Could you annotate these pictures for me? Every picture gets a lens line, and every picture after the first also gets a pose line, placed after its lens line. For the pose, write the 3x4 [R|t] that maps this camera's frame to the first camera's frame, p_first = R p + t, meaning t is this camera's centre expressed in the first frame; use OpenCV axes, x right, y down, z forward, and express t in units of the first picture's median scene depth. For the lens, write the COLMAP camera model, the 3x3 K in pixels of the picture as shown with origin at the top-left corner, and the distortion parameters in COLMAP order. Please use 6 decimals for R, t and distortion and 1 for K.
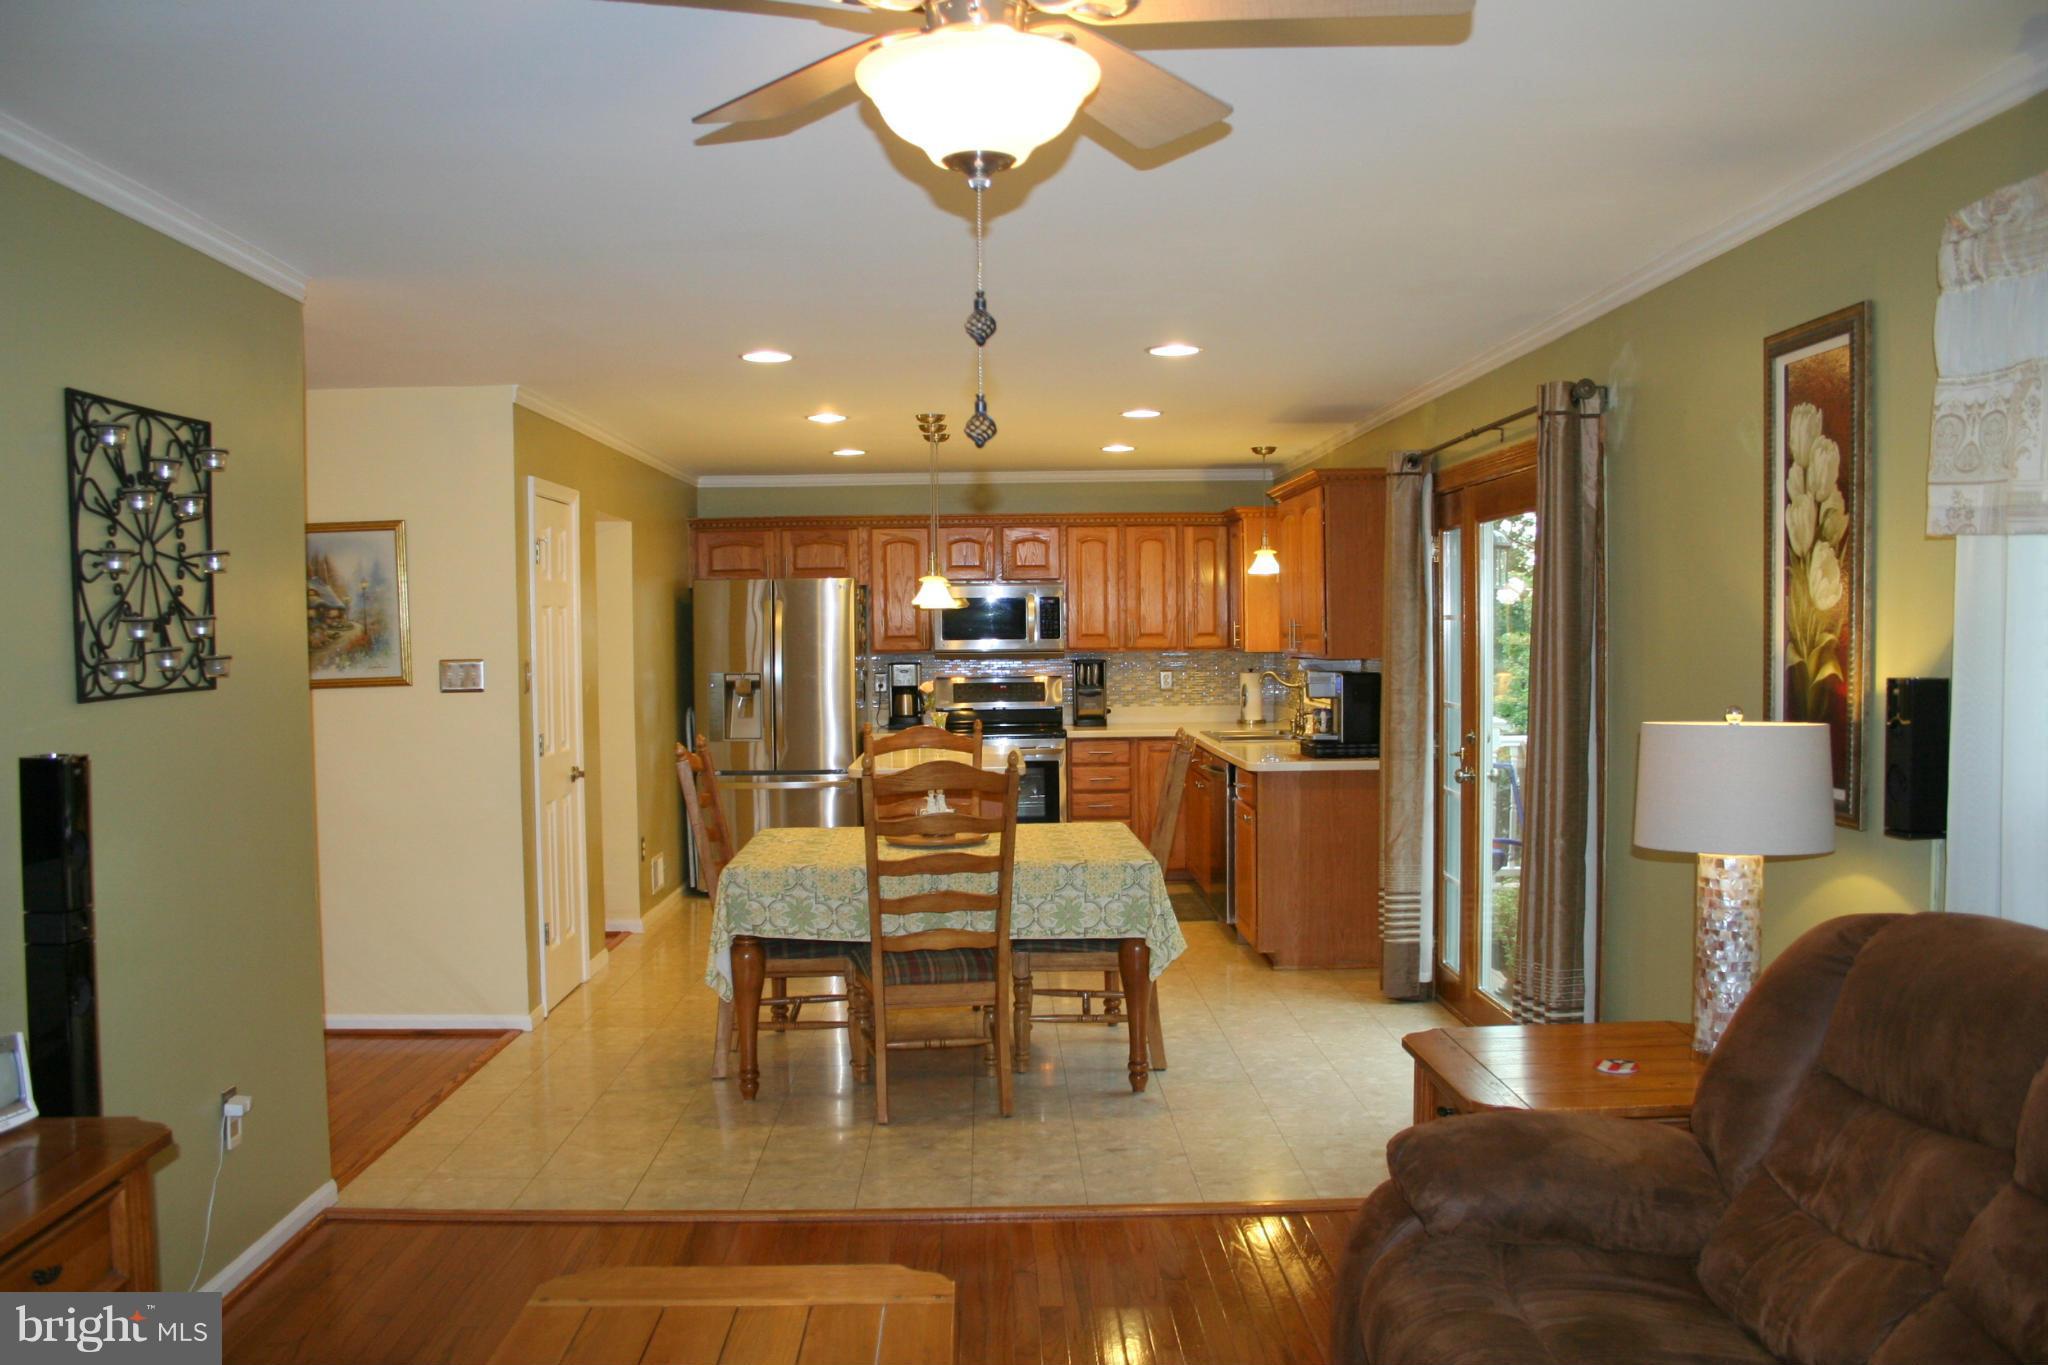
lens RADIAL K [[1696.8, 0, 1027.0], [0, 1696.8, 667.7], [0, 0, 1]] dist [-0.089554, 0.003087]
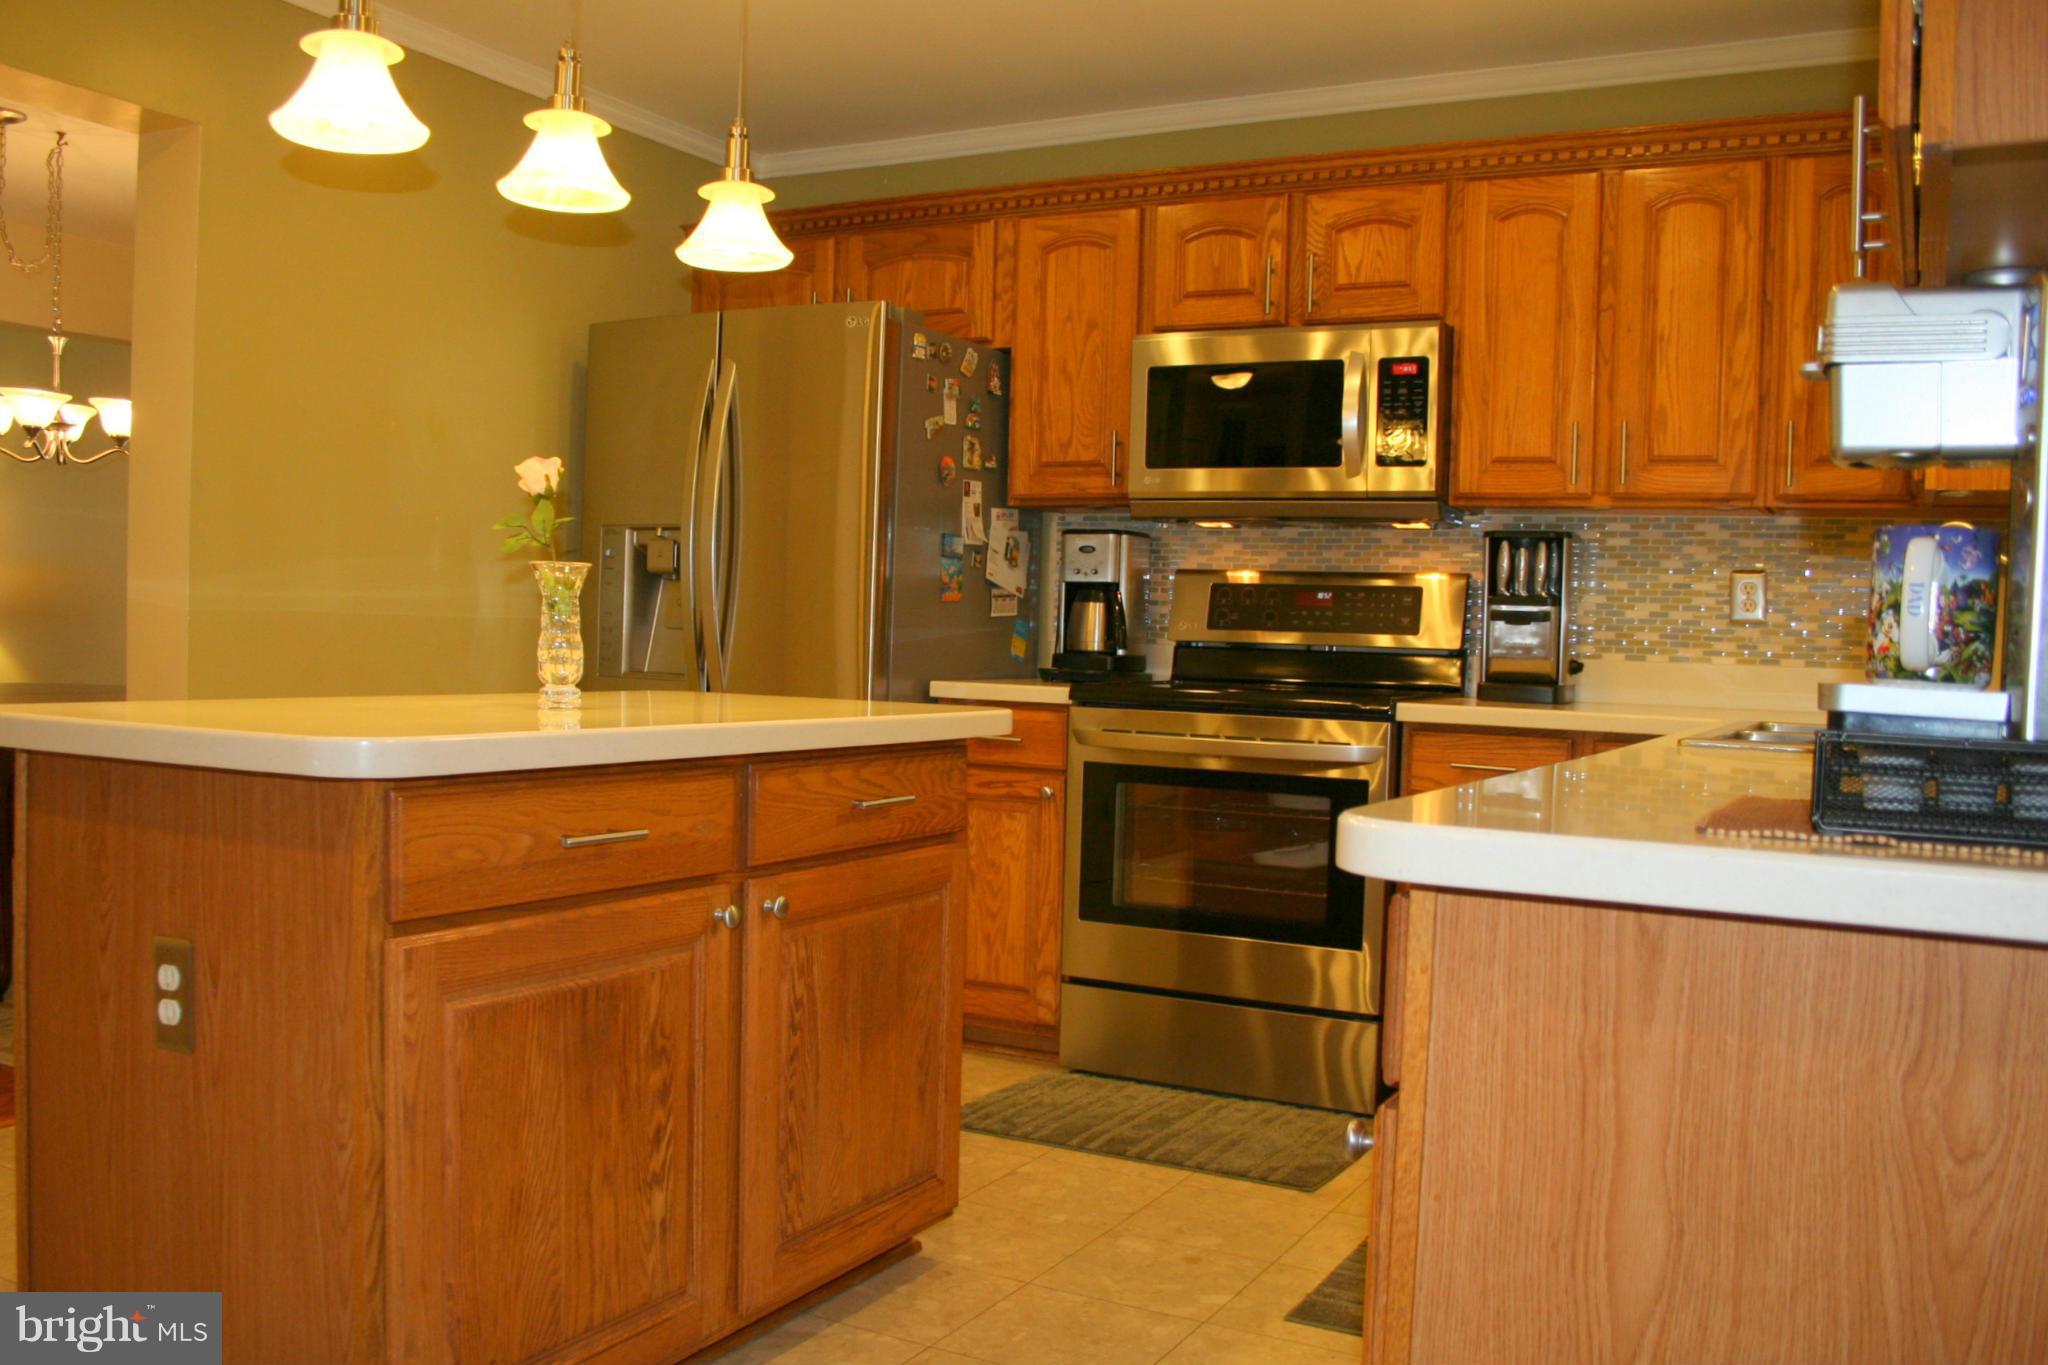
lens RADIAL K [[1772.6, 0, 1024.0], [0, 1772.6, 682.5], [0, 0, 1]] dist [-0.160040, 0.127779]
pose [[0.860252, 0.056280, -0.506753, 0.254442], [-0.054831, 0.998337, 0.017794, 0.052016], [0.506912, 0.012478, 0.861908, 1.081232]]
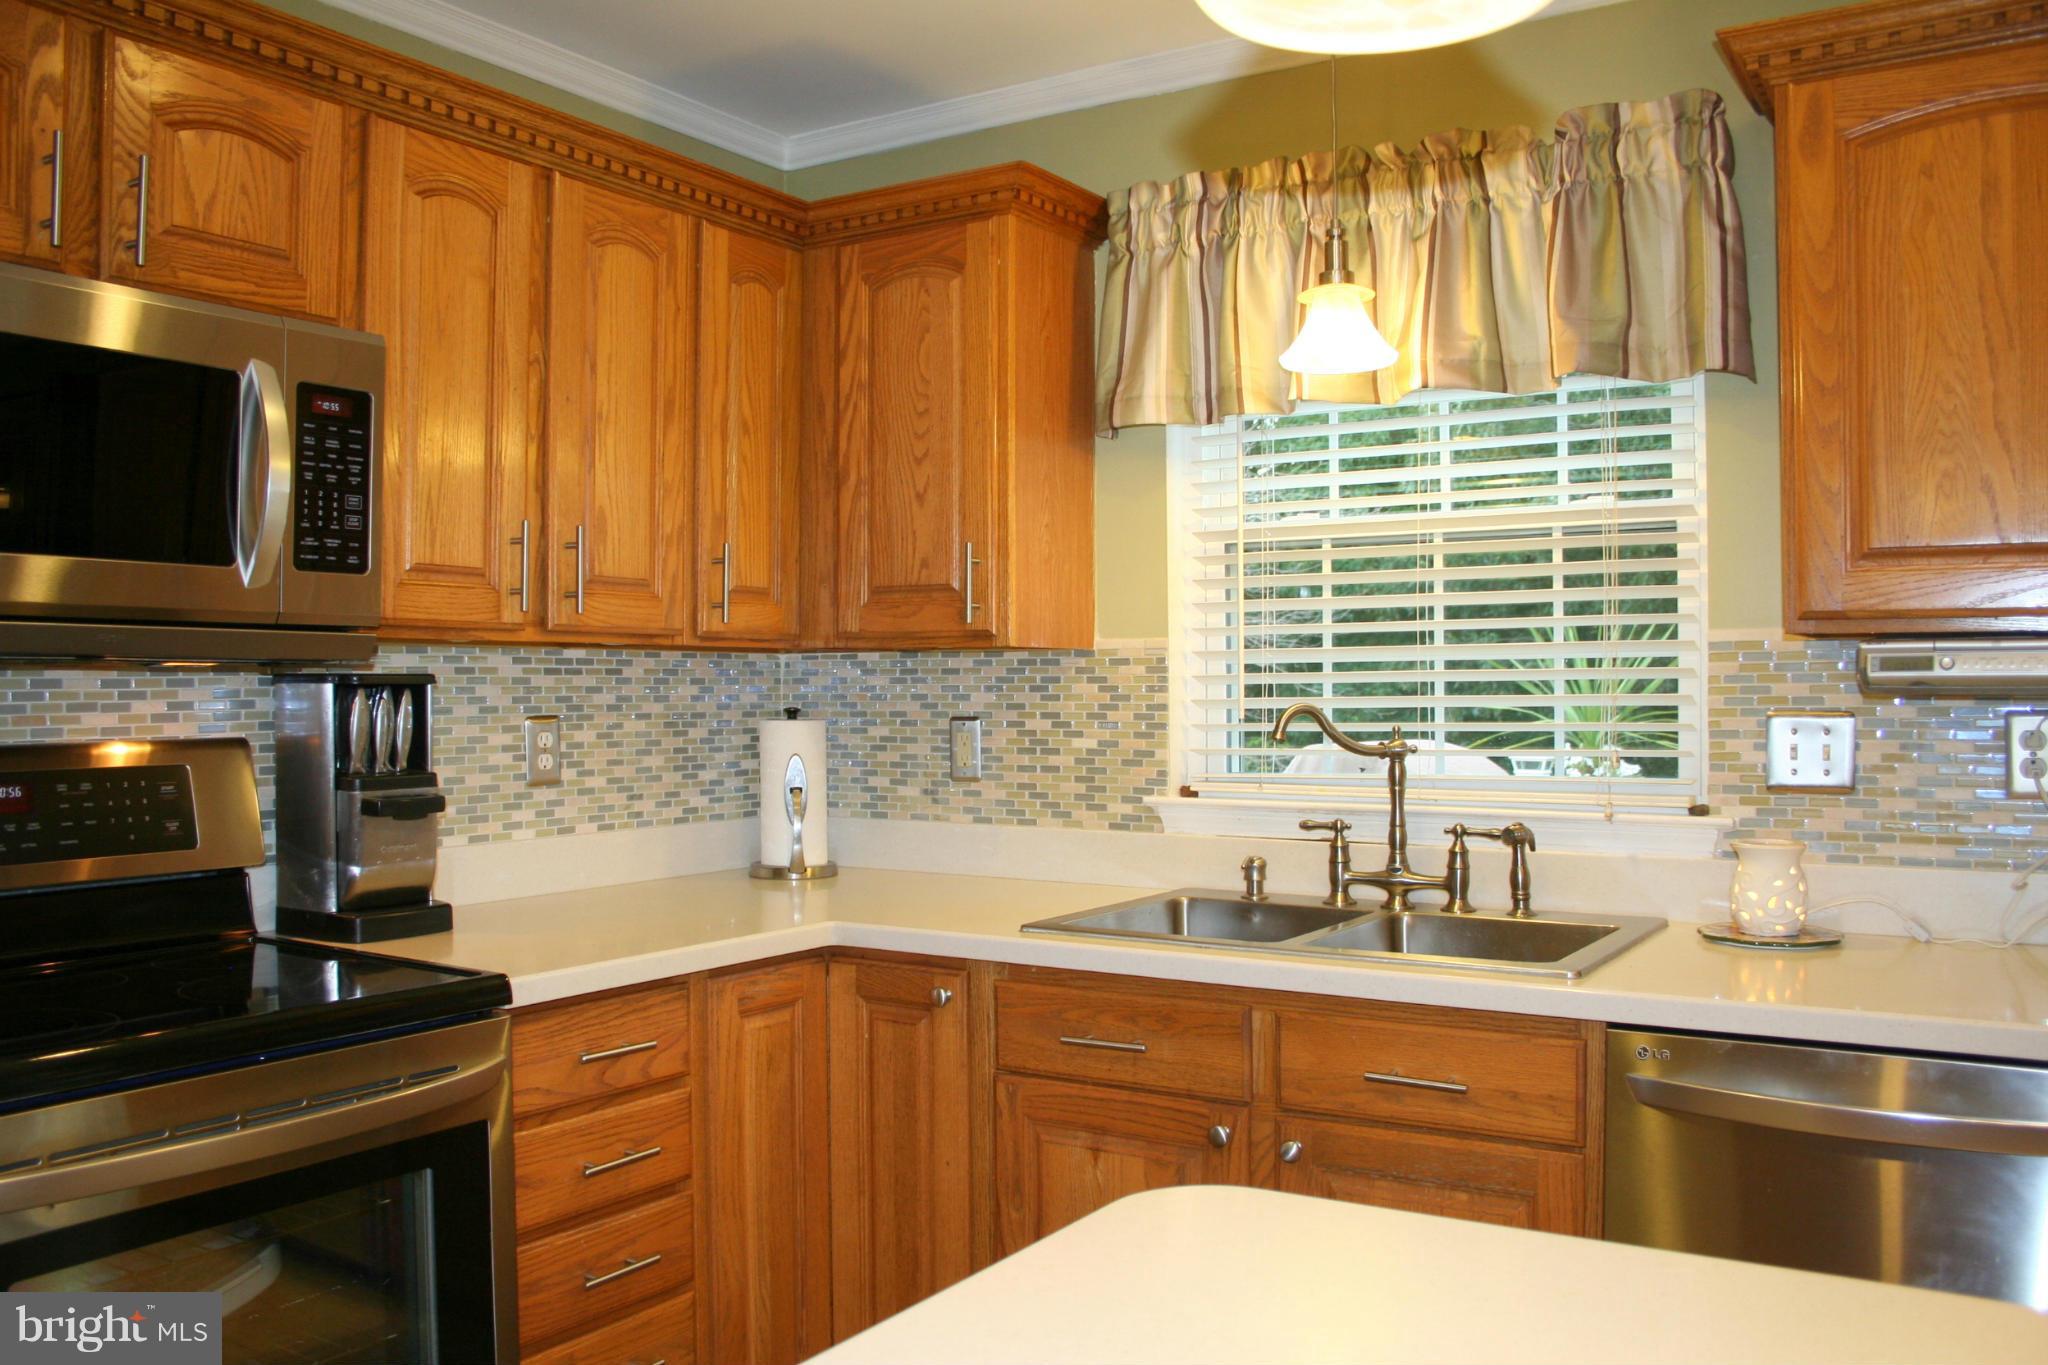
lens RADIAL K [[1675.6, 0, 1023.1], [0, 1675.6, 686.1], [0, 0, 1]] dist [-0.154221, 0.112257]
pose [[0.564063, 0.011632, 0.825650, -0.198509], [0.014668, 0.999602, -0.024104, 0.008397], [-0.825602, 0.025706, 0.563667, 1.412040]]
